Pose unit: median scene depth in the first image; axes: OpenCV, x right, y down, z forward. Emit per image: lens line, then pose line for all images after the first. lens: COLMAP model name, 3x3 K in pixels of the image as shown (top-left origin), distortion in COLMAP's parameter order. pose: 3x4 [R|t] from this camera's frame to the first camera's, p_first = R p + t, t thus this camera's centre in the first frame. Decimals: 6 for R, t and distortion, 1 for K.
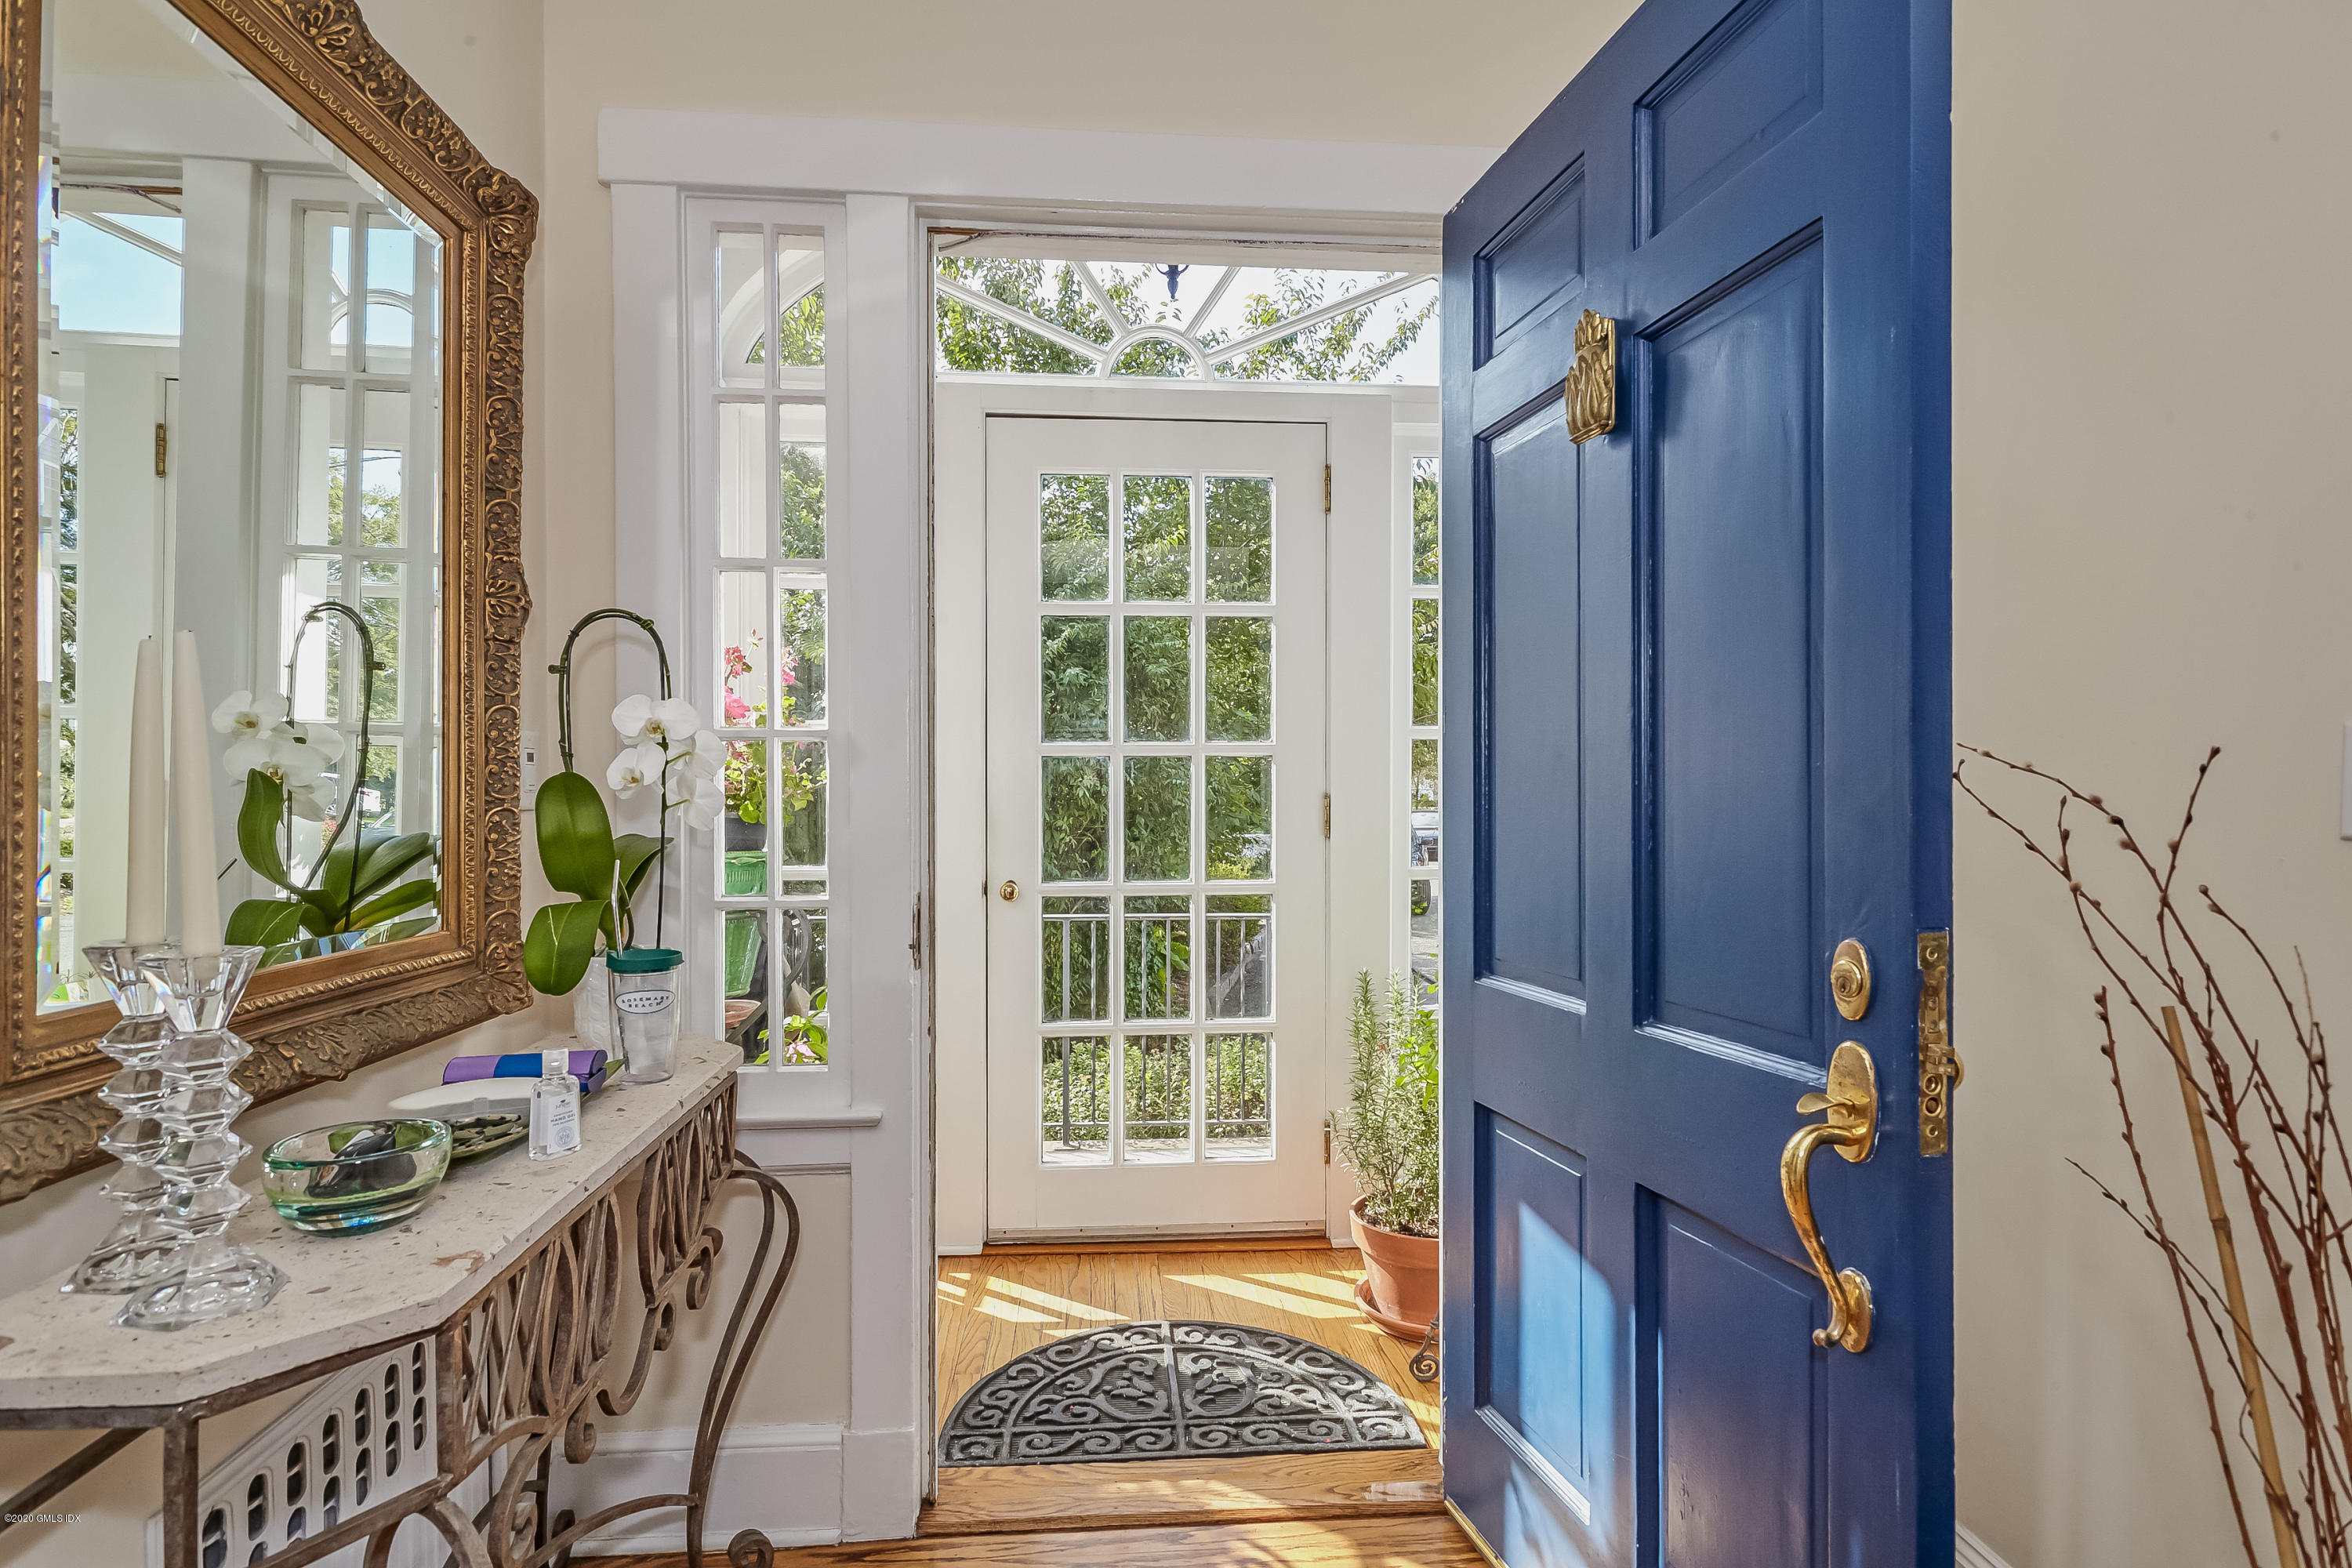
lens RADIAL K [[1152.5, 0, 1178.7], [0, 1152.5, 813.1], [0, 0, 1]] dist [0.003232, 0.000637]
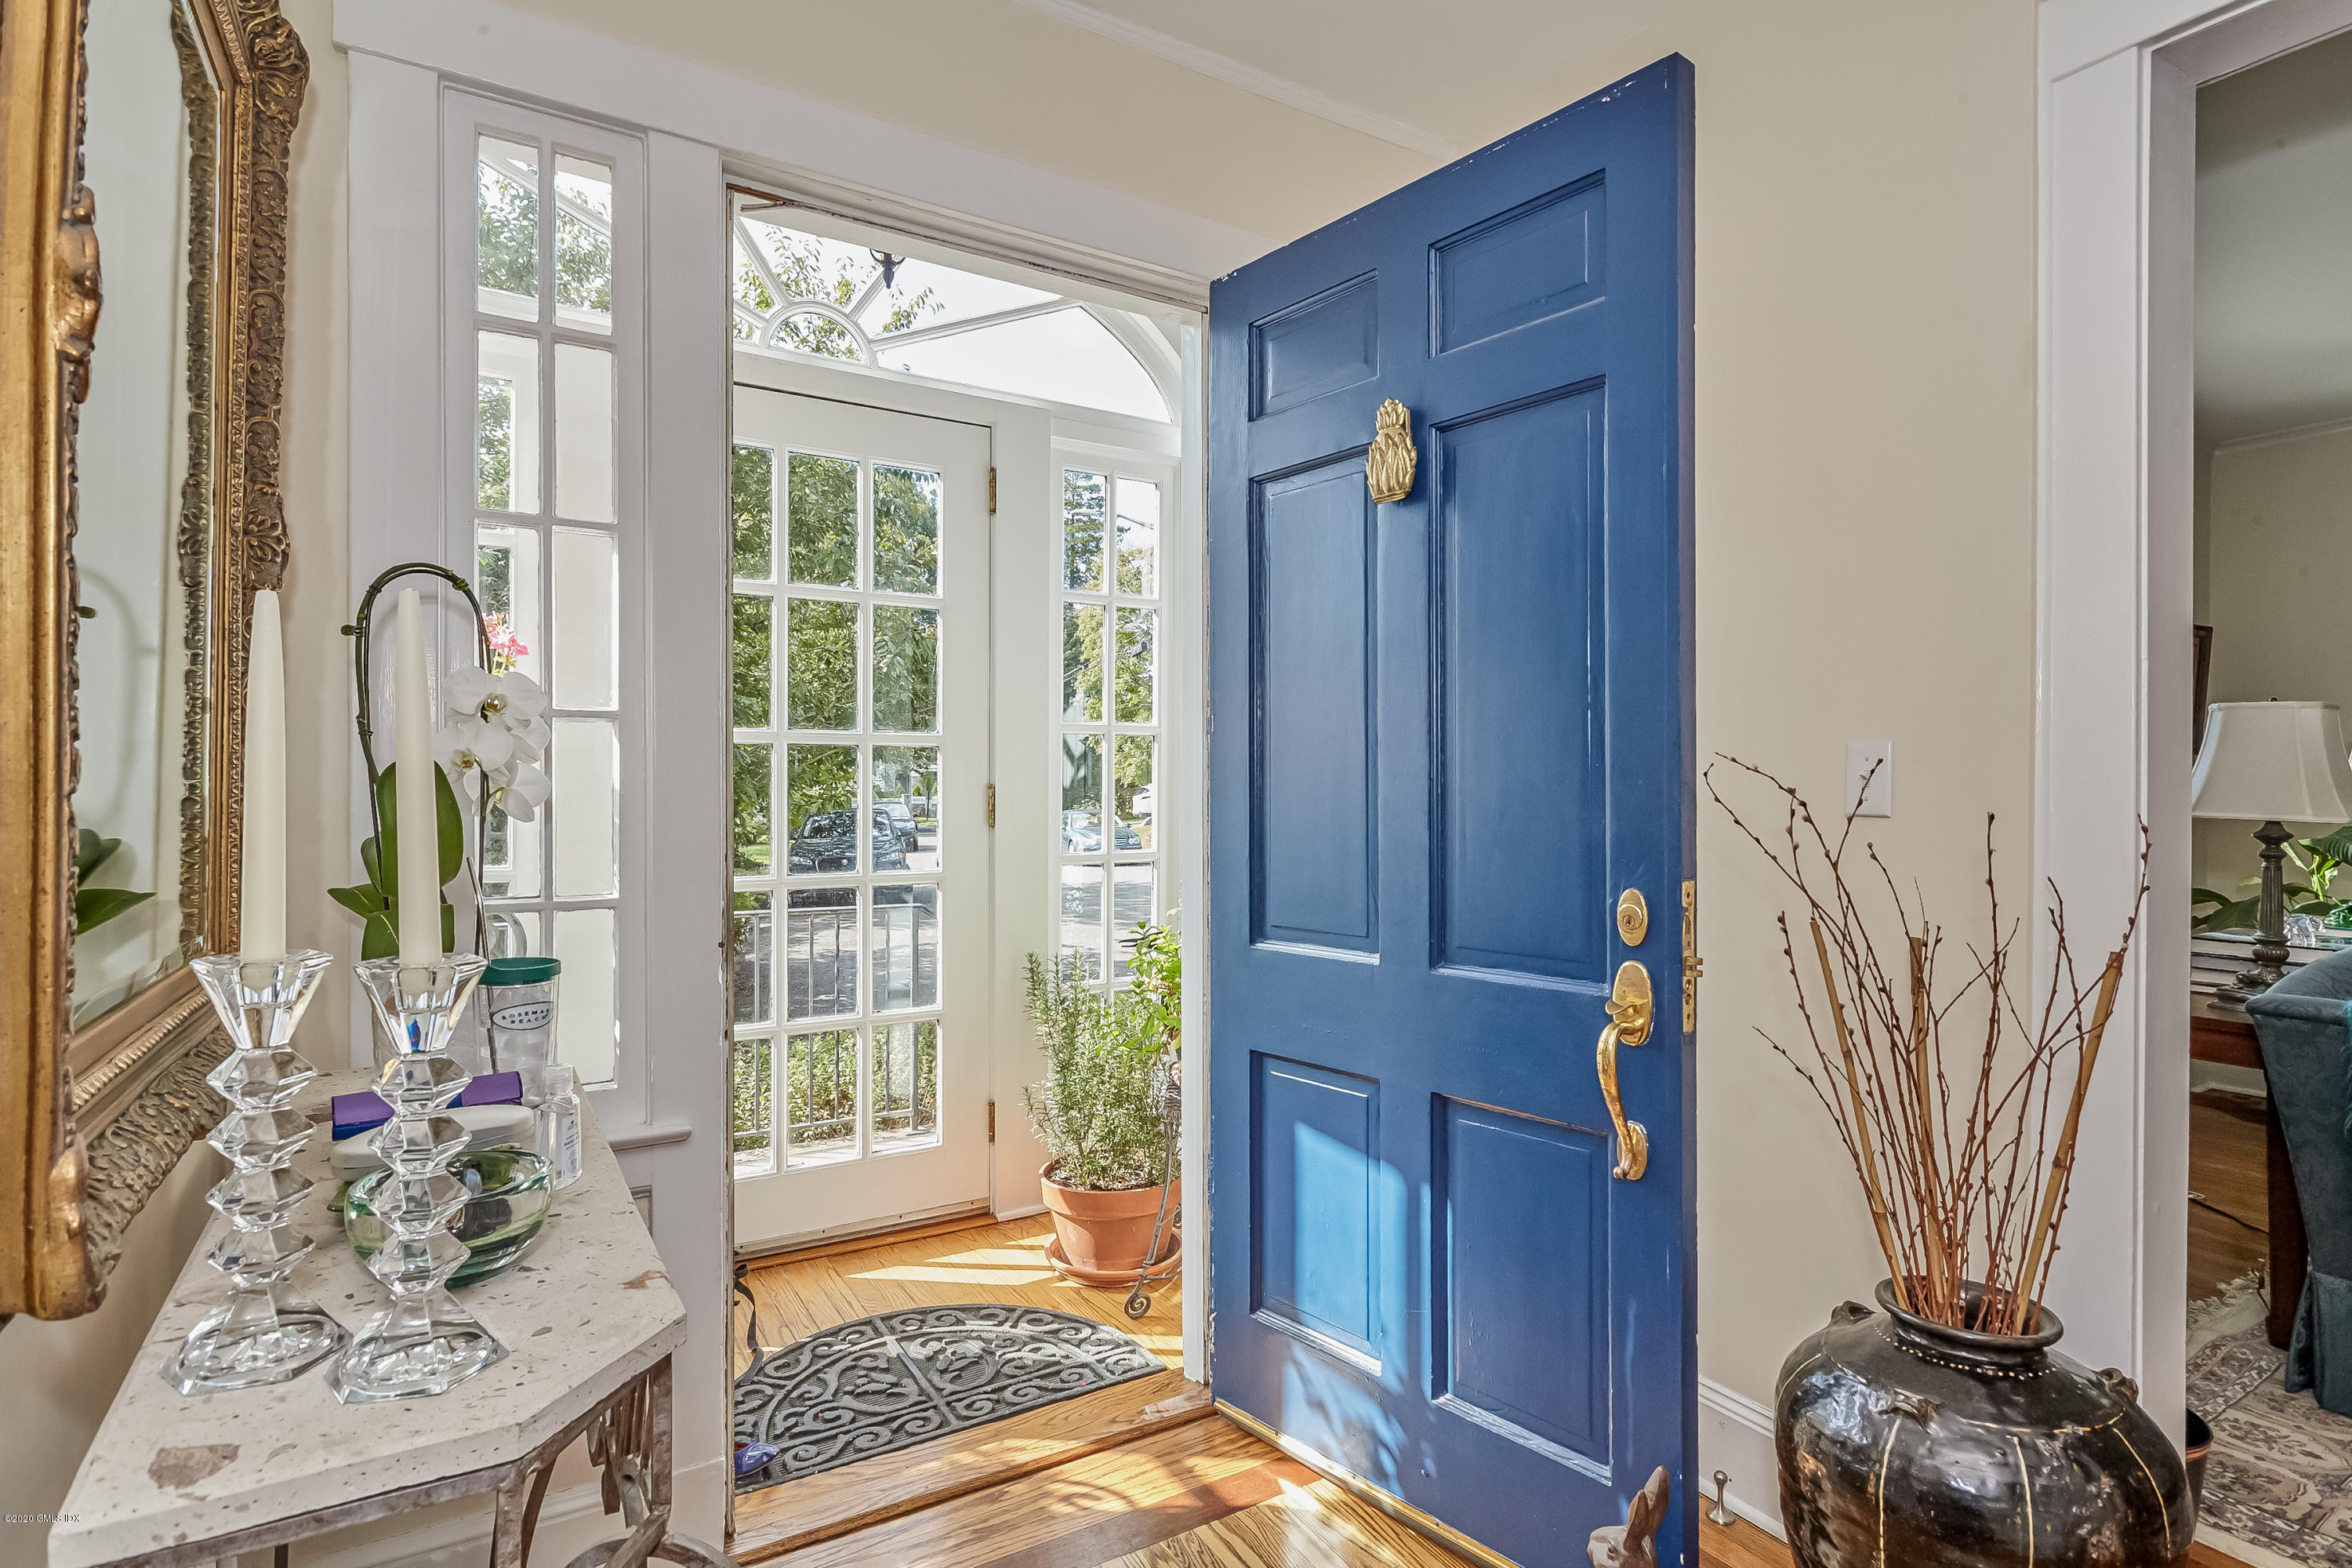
lens RADIAL K [[1163.8, 0, 1174.3], [0, 1163.8, 799.9], [0, 0, 1]] dist [0.005186, -0.008709]
pose [[0.892989, -0.001436, 0.450077, -0.280376], [0.003145, 0.999990, -0.003049, 0.001439], [-0.450068, 0.004138, 0.892985, -0.012689]]
